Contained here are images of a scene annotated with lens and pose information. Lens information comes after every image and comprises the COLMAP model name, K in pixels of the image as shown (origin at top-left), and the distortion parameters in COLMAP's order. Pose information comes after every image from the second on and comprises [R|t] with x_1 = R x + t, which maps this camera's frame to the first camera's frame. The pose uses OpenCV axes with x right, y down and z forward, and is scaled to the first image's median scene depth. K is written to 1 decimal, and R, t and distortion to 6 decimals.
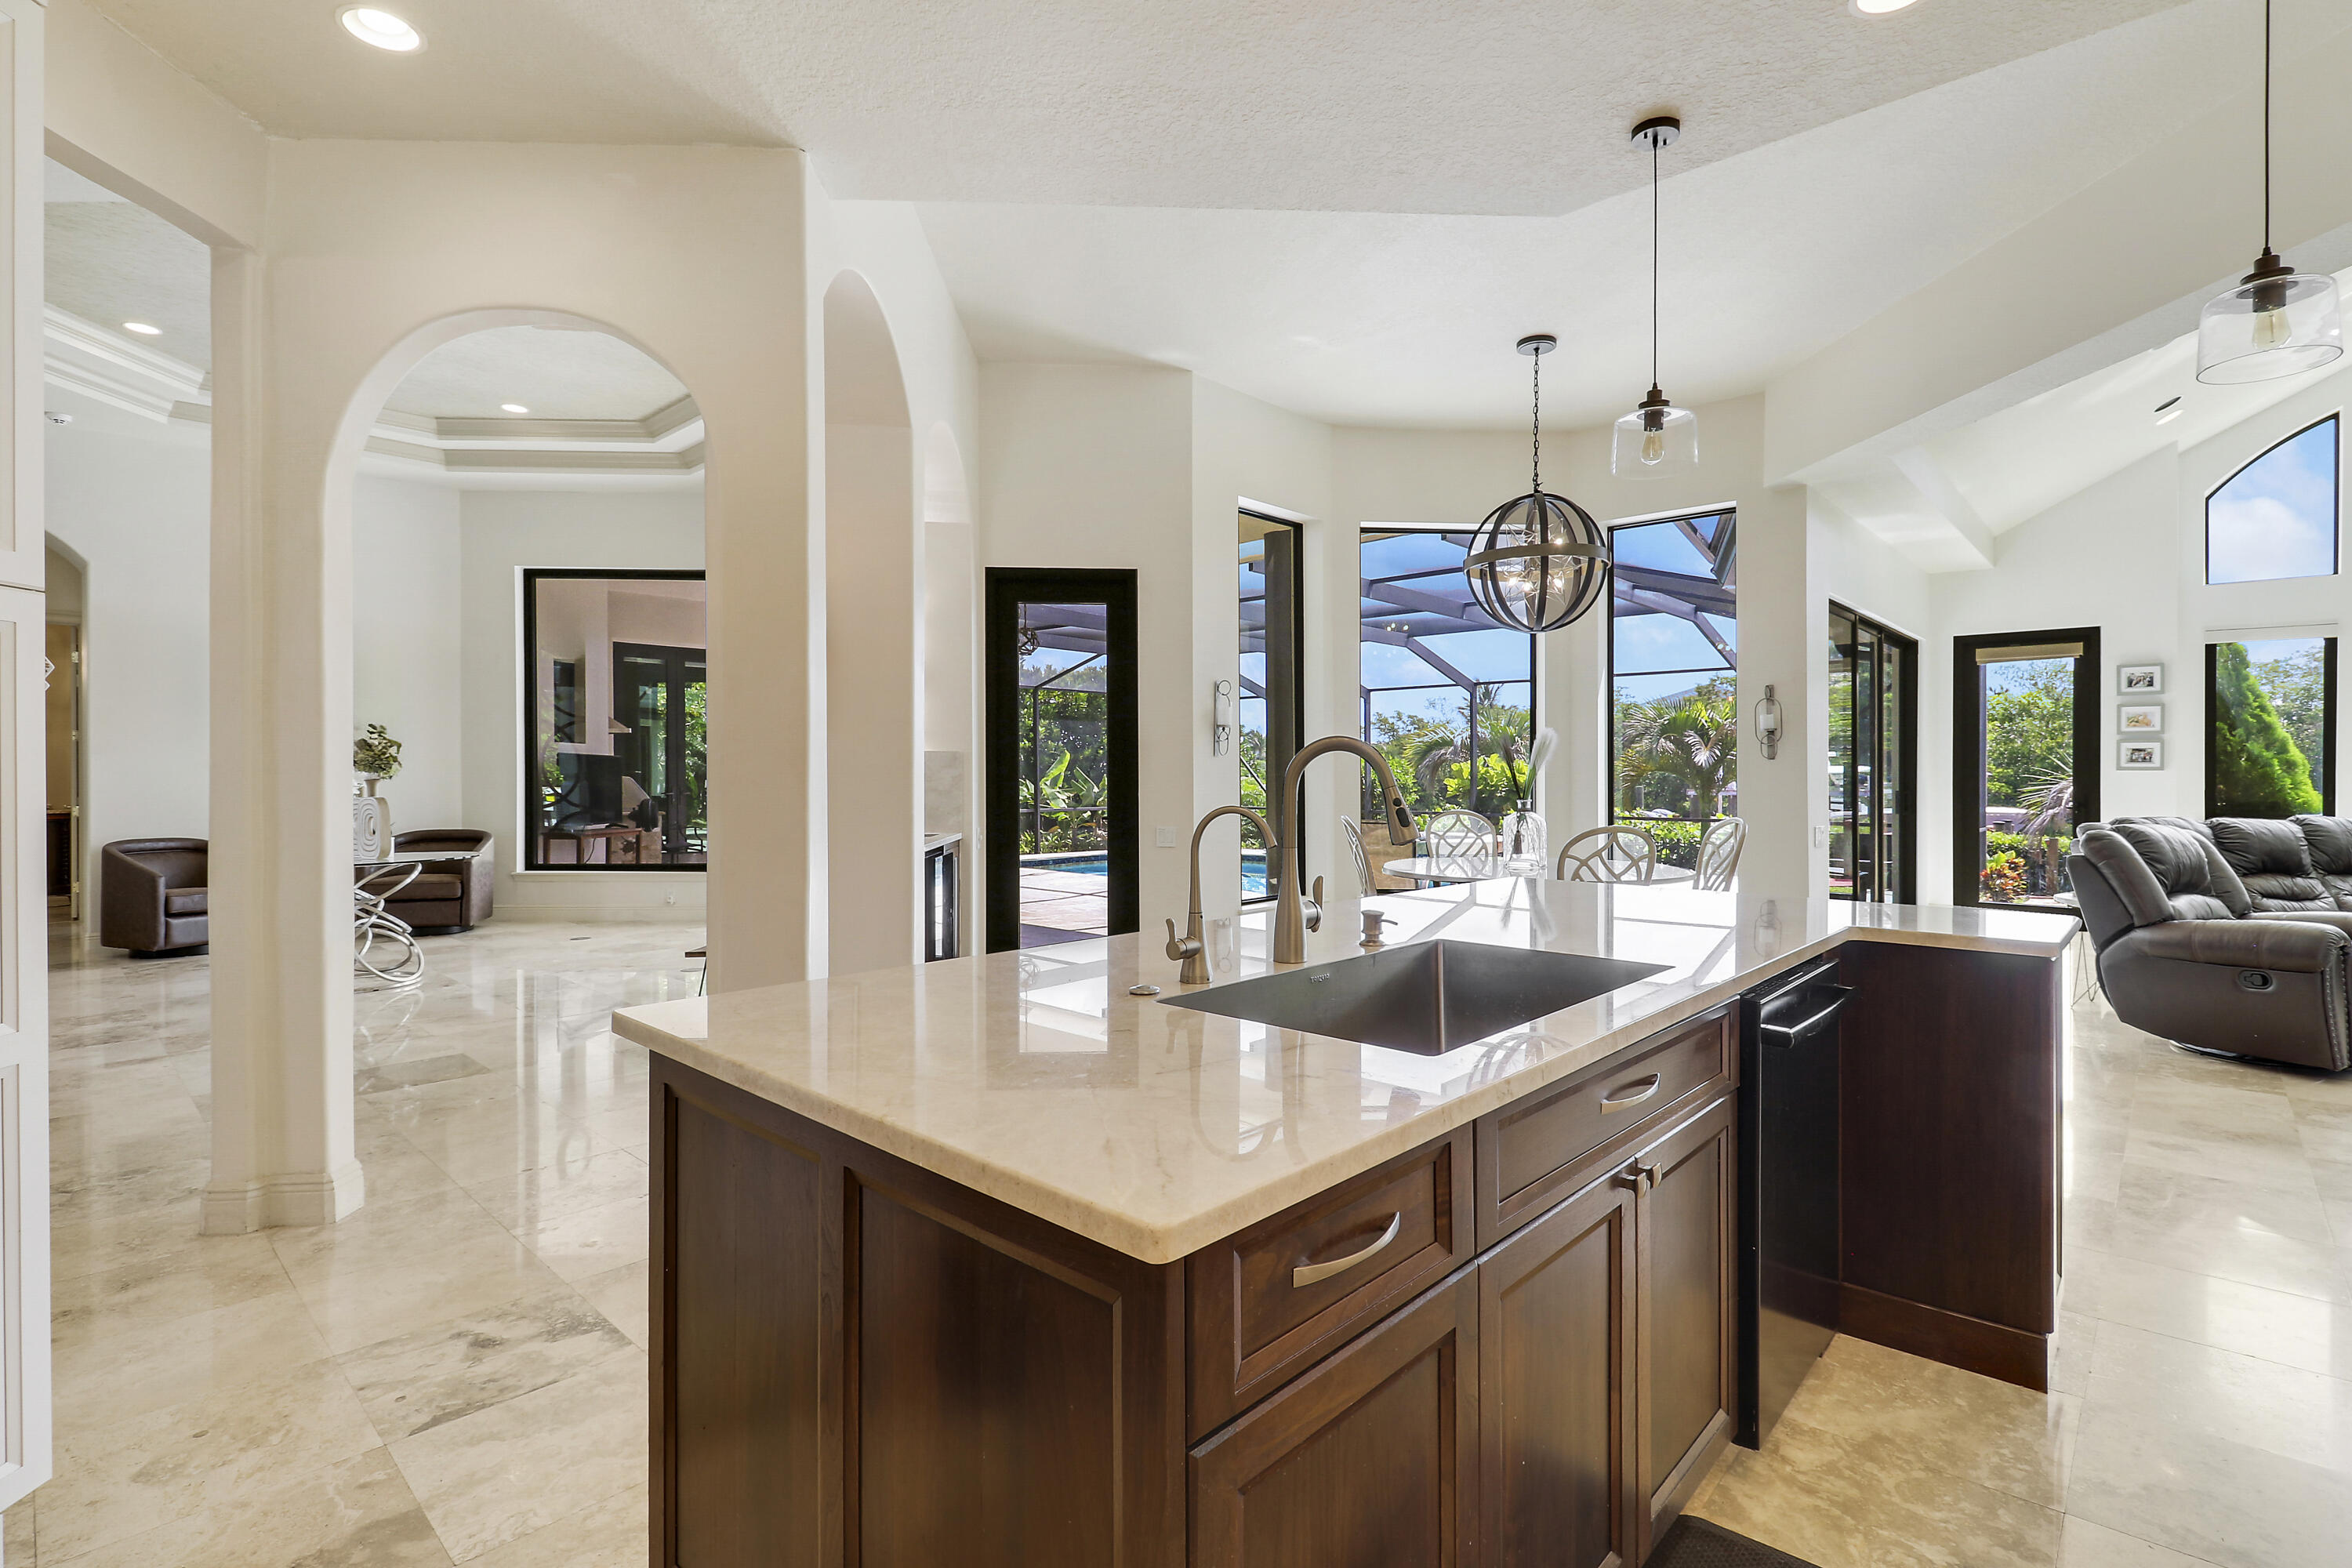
lens RADIAL K [[1079.5, 0, 1176.0], [0, 1079.5, 784.0], [0, 0, 1]] dist [0.016588, -0.021148]
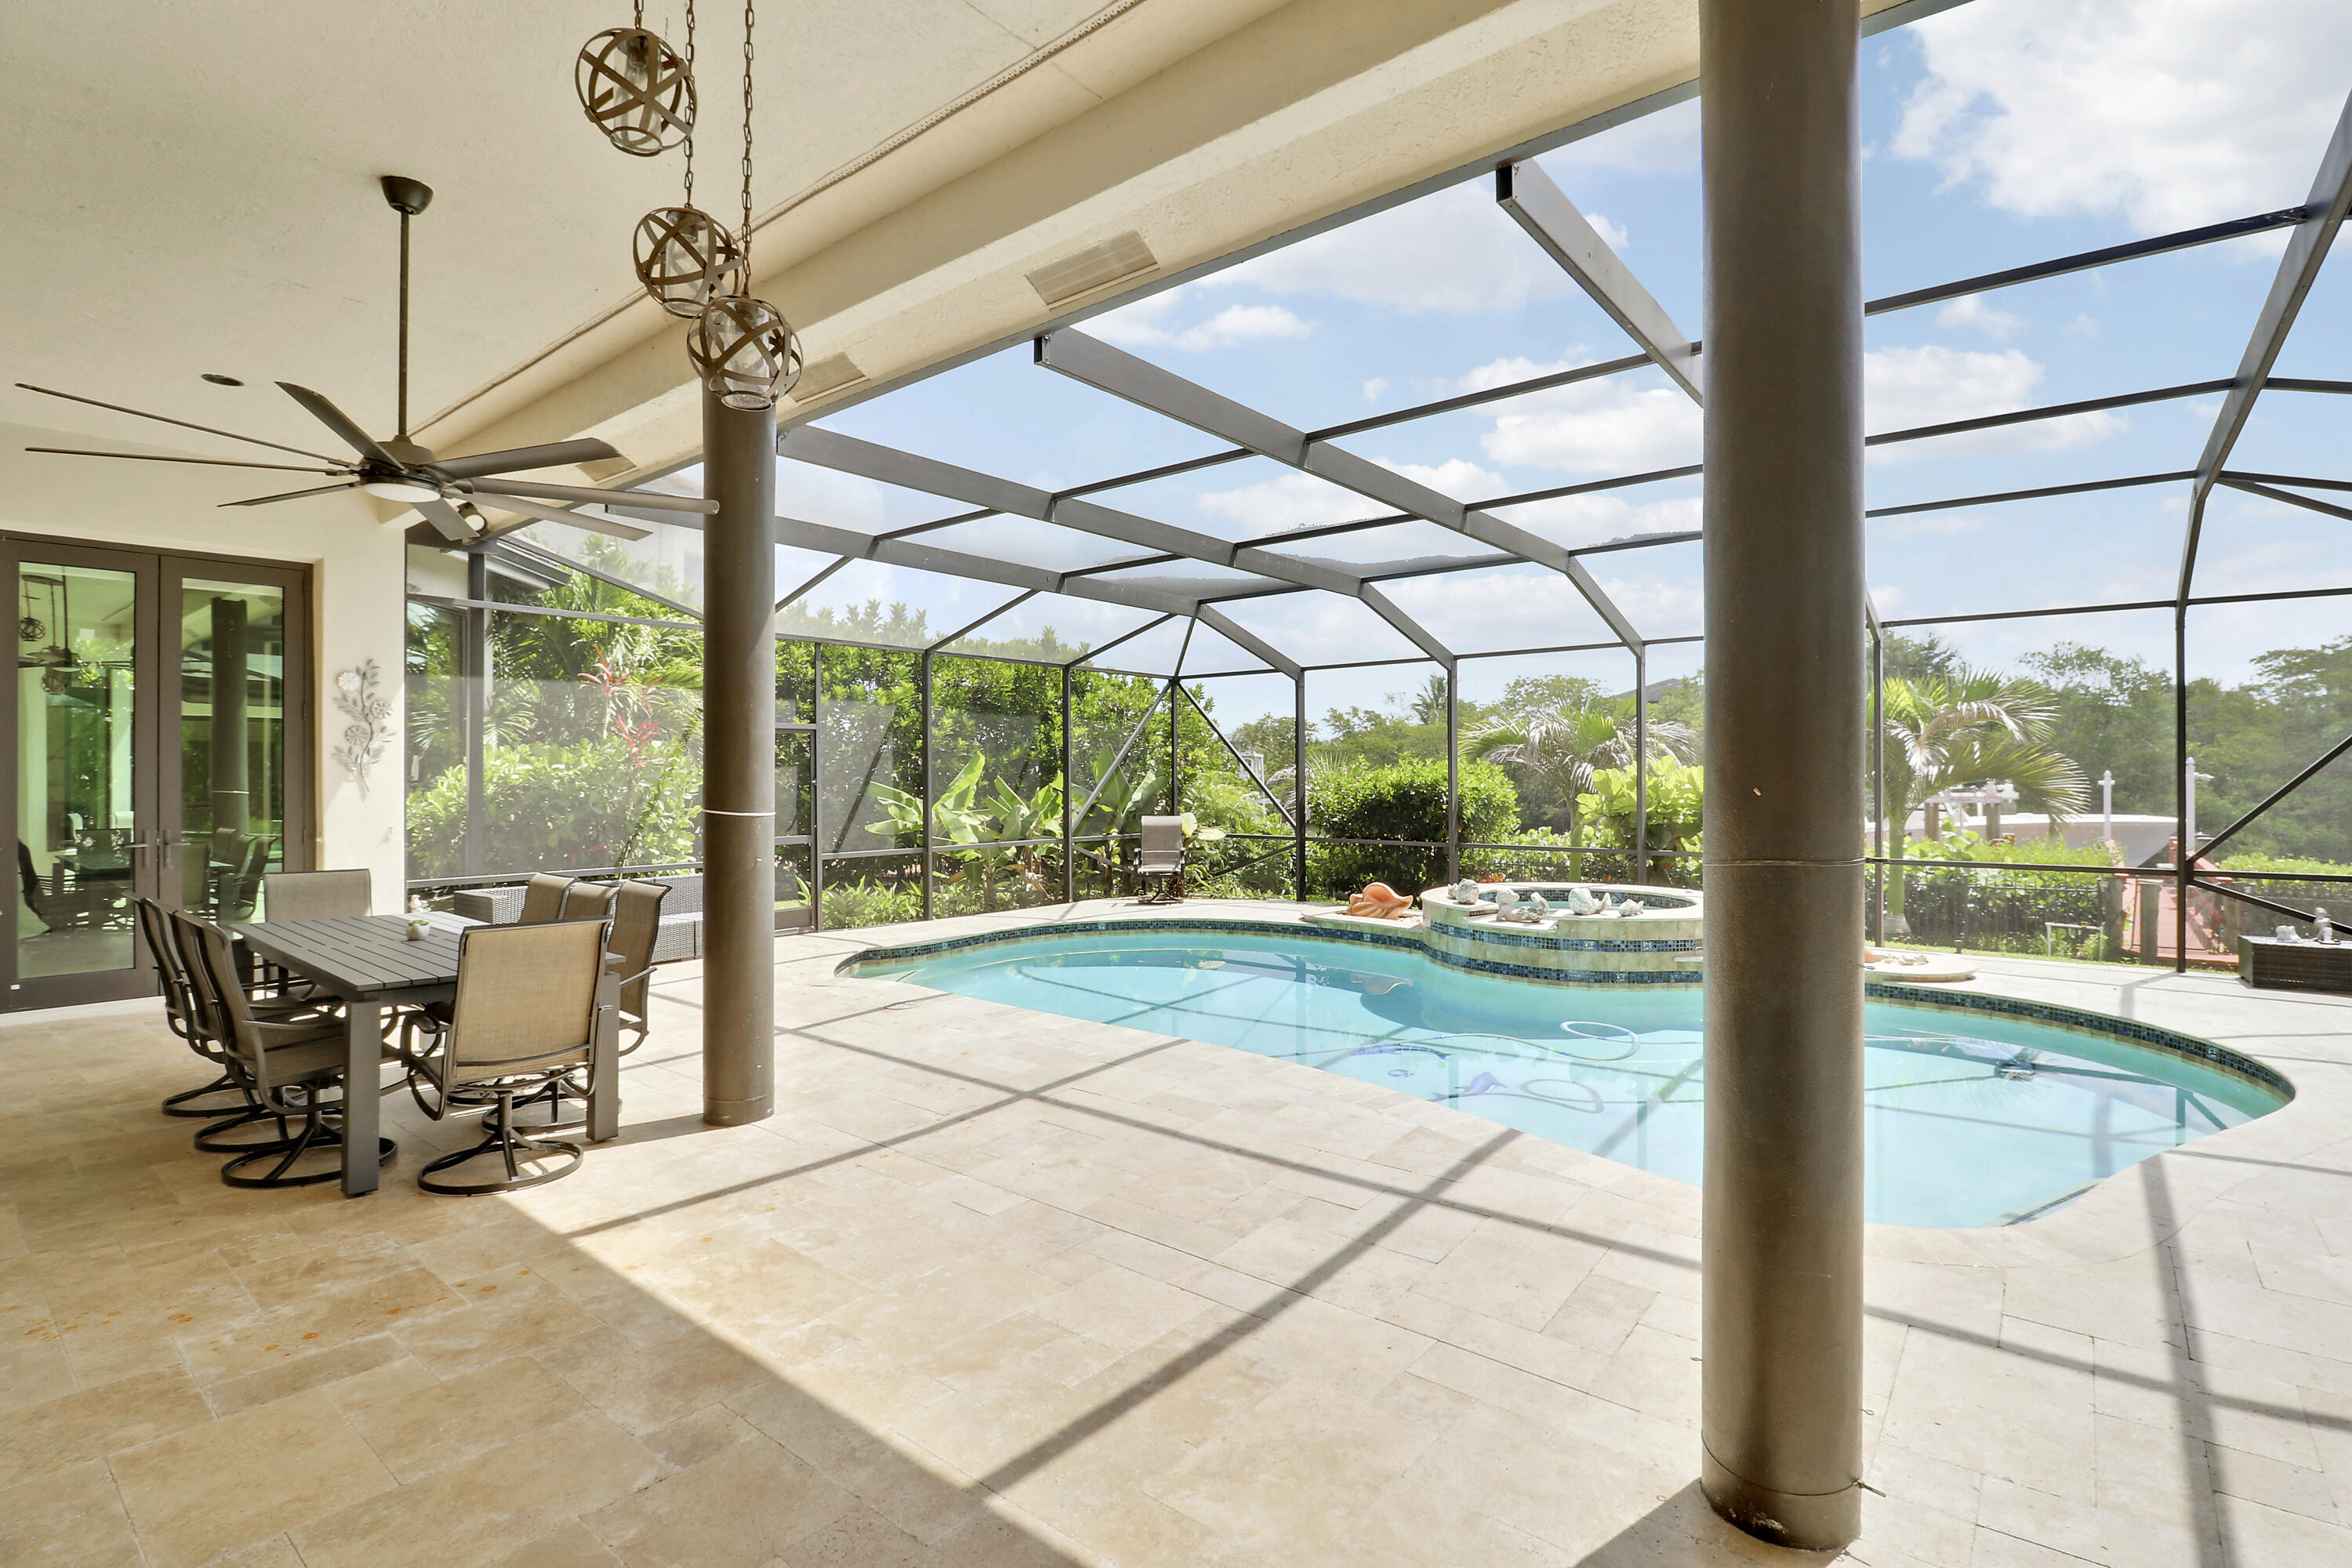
lens RADIAL K [[1112.1, 0, 1209.4], [0, 1112.1, 769.4], [0, 0, 1]] dist [-0.003672, -0.008895]
pose [[0.996263, -0.005176, 0.086222, -0.054372], [0.006336, 0.999893, -0.013190, -0.027851], [-0.086144, 0.013687, 0.996189, 0.842917]]
